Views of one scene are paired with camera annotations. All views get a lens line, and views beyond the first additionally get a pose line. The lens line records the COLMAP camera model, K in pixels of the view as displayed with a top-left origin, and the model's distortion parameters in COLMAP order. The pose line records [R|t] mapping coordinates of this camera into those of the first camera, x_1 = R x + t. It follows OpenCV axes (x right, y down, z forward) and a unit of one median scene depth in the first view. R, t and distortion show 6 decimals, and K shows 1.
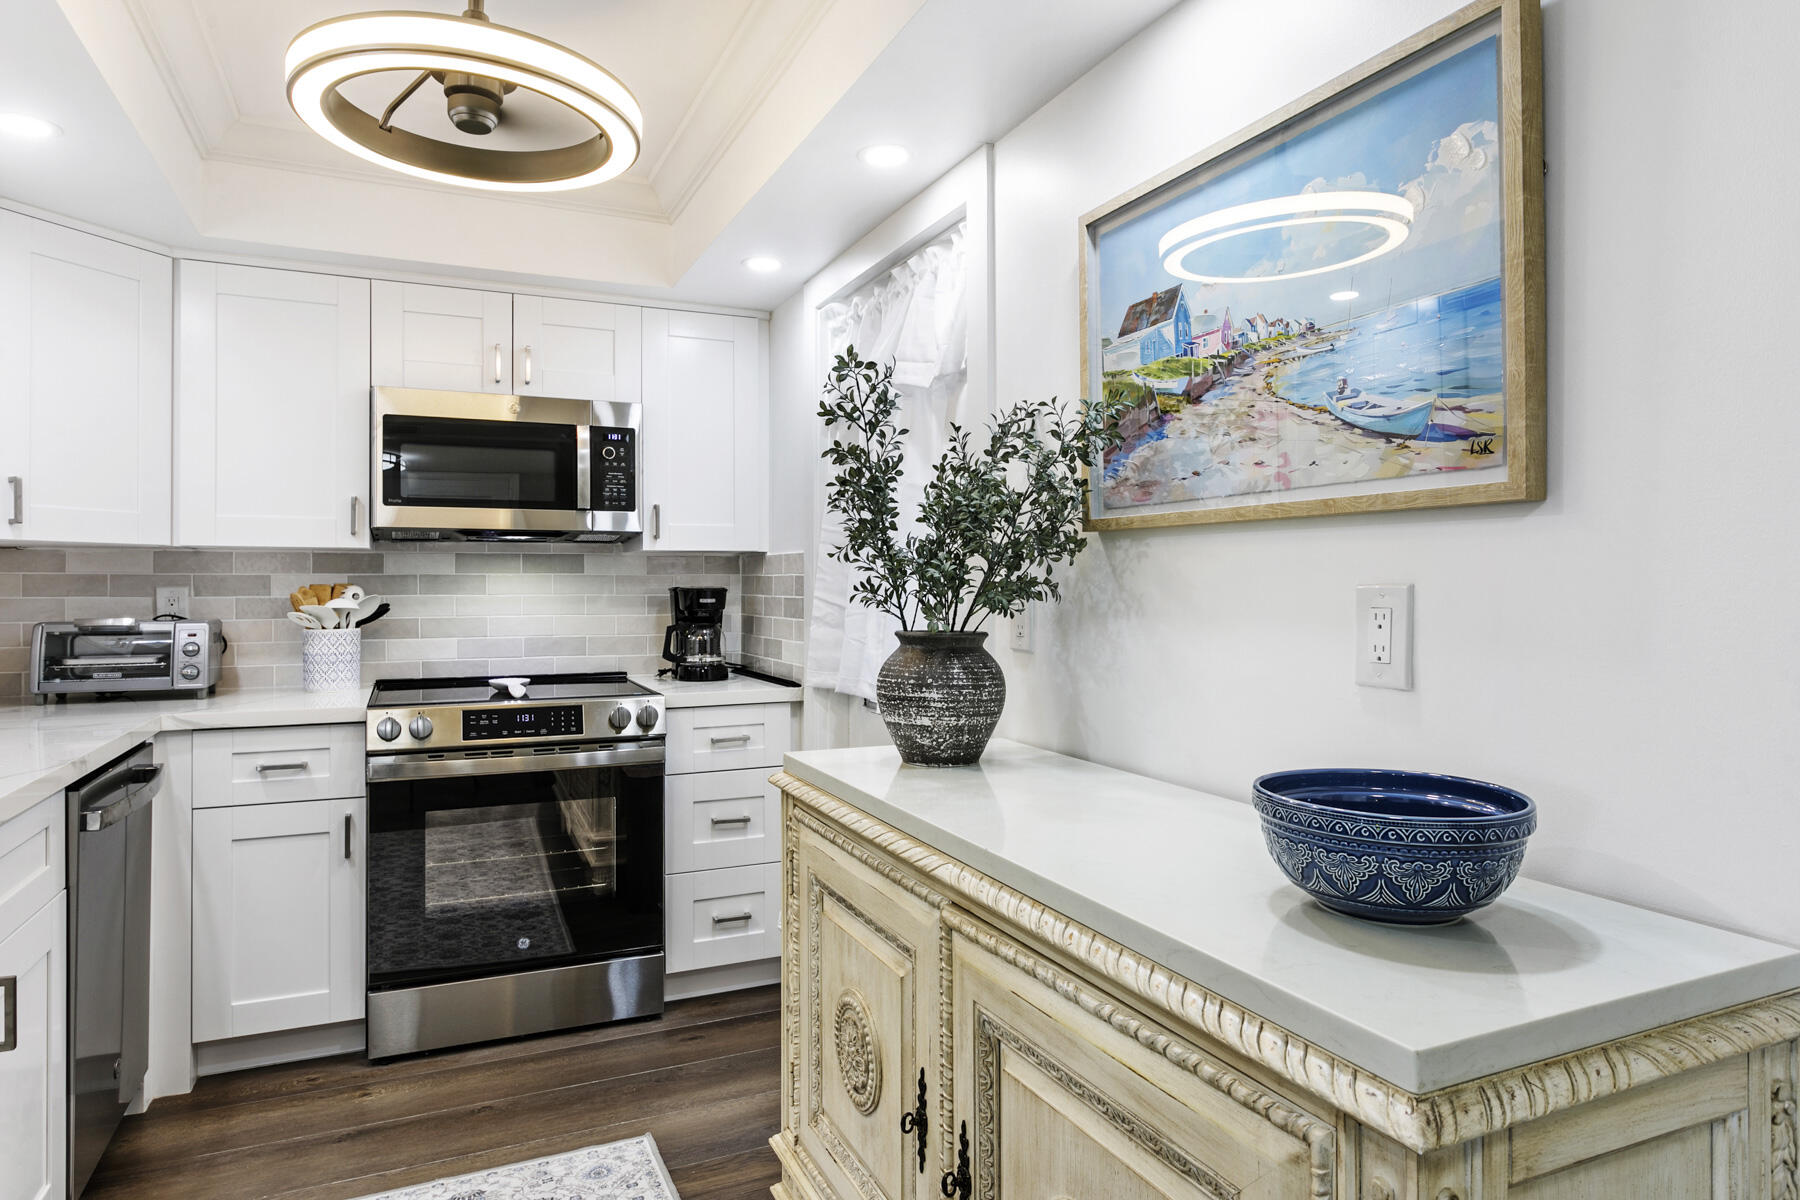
lens RADIAL K [[1059.3, 0, 899.9], [0, 1059.3, 588.4], [0, 0, 1]] dist [-0.009237, 0.004570]
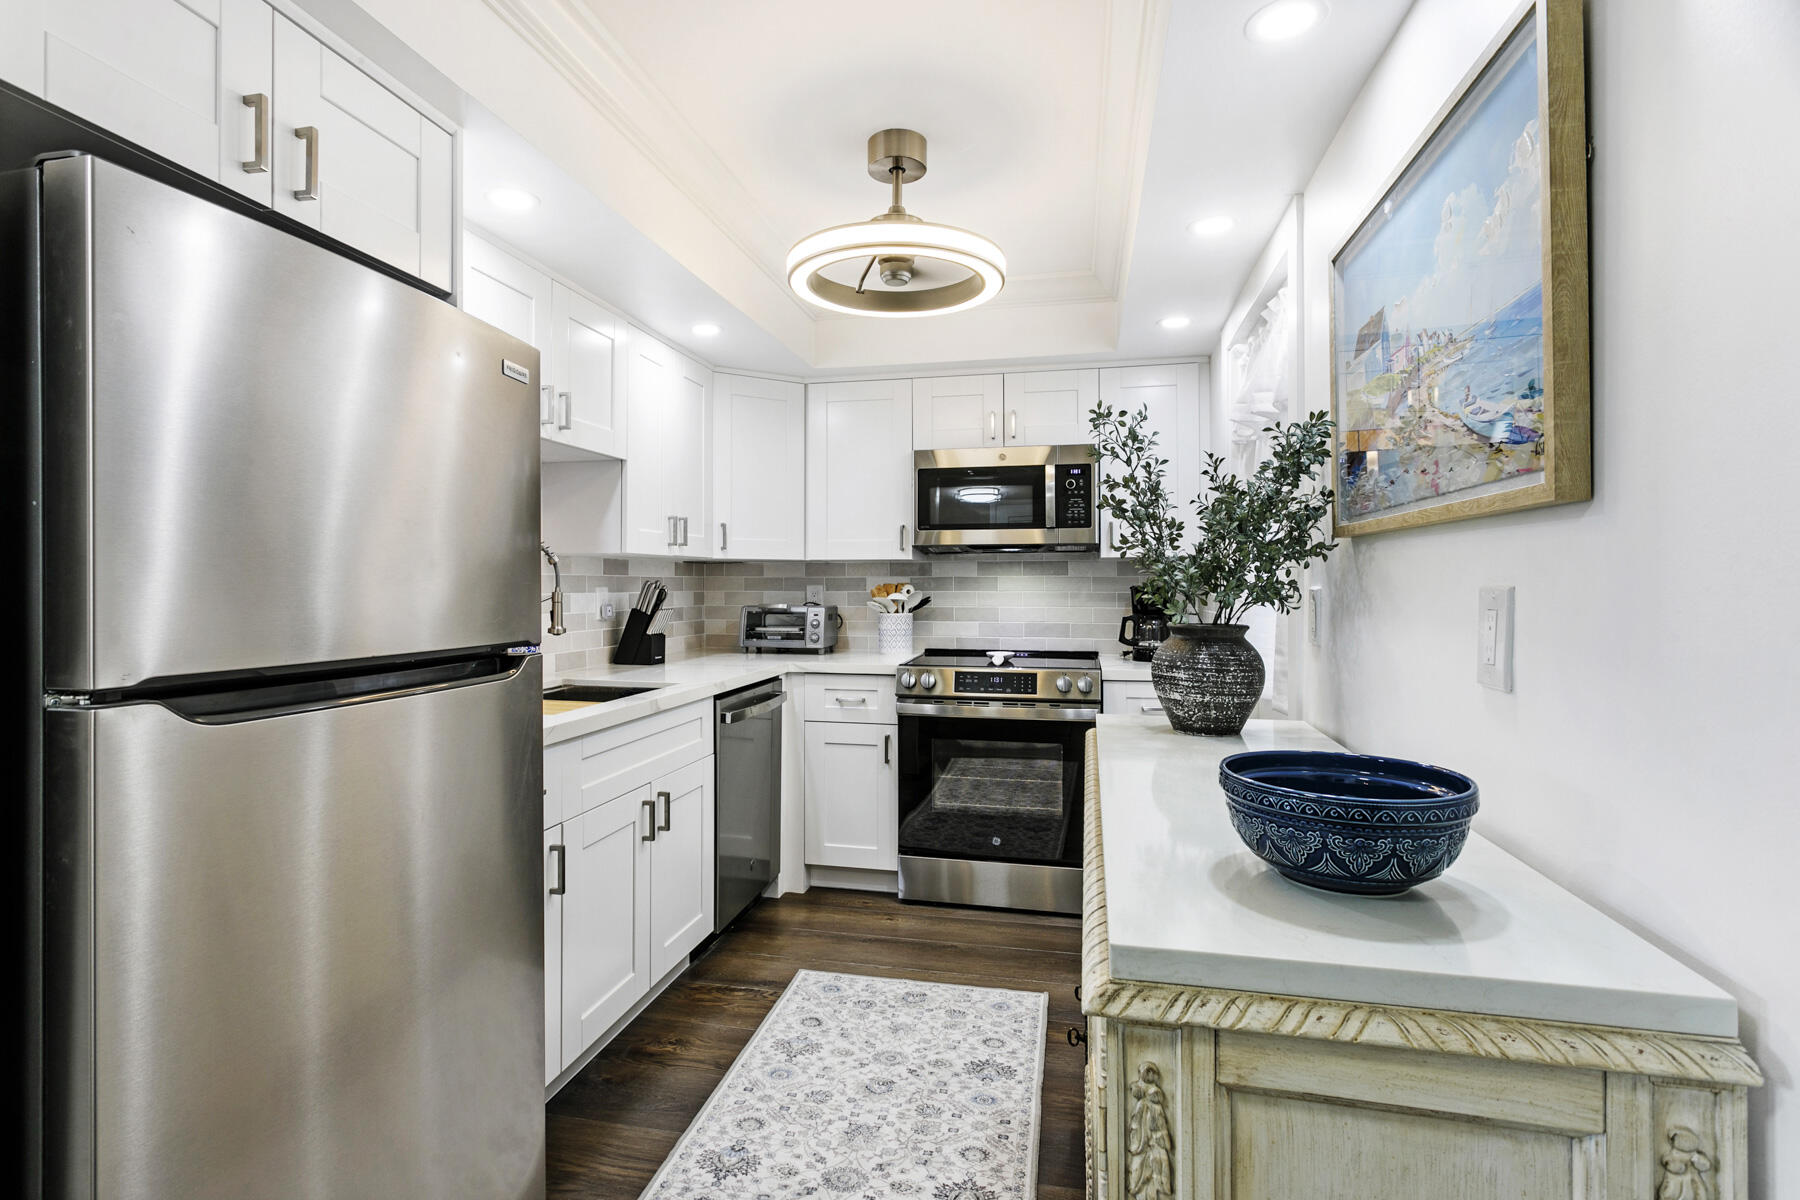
lens RADIAL K [[879.8, 0, 894.7], [0, 879.8, 591.3], [0, 0, 1]] dist [-0.002396, 0.002321]
pose [[0.800245, 0.006613, -0.599636, 0.258665], [-0.003195, 0.999972, 0.006764, -0.001585], [0.599664, -0.003497, 0.800244, -0.008968]]
